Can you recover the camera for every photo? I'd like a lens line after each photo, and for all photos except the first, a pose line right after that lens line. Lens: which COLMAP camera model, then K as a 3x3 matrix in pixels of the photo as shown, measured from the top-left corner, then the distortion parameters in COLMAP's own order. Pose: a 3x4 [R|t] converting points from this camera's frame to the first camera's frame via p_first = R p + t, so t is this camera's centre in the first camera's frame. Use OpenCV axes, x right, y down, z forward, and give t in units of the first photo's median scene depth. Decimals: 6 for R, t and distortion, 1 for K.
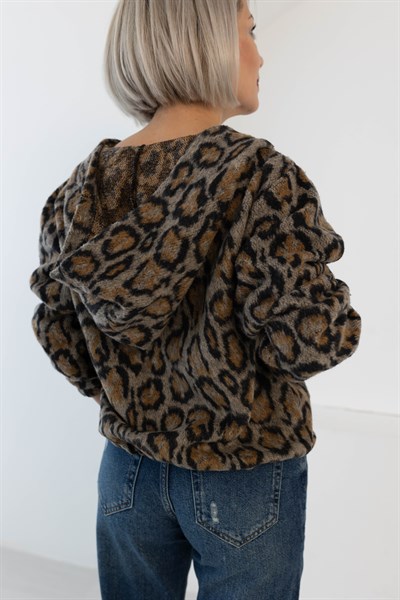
lens RADIAL K [[574.5, 0, 200.0], [0, 574.5, 300.0], [0, 0, 1]] dist [-0.016711, -0.002021]
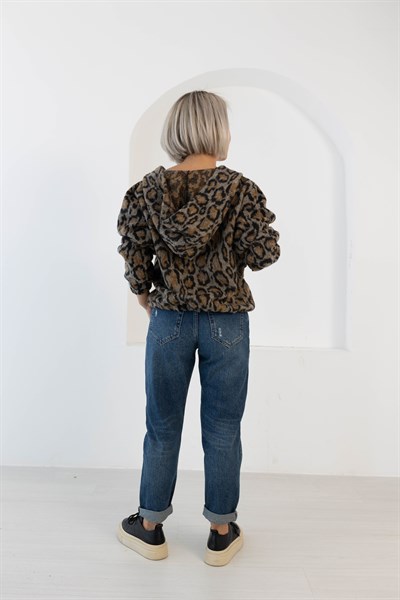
lens RADIAL K [[574.5, 0, 200.0], [0, 574.5, 300.0], [0, 0, 1]] dist [-0.016711, -0.002021]
pose [[0.932825, 0.006792, 0.360265, -0.947563], [0.012696, 0.998582, -0.051698, 0.390125], [-0.360105, 0.052799, 0.931416, -1.200164]]
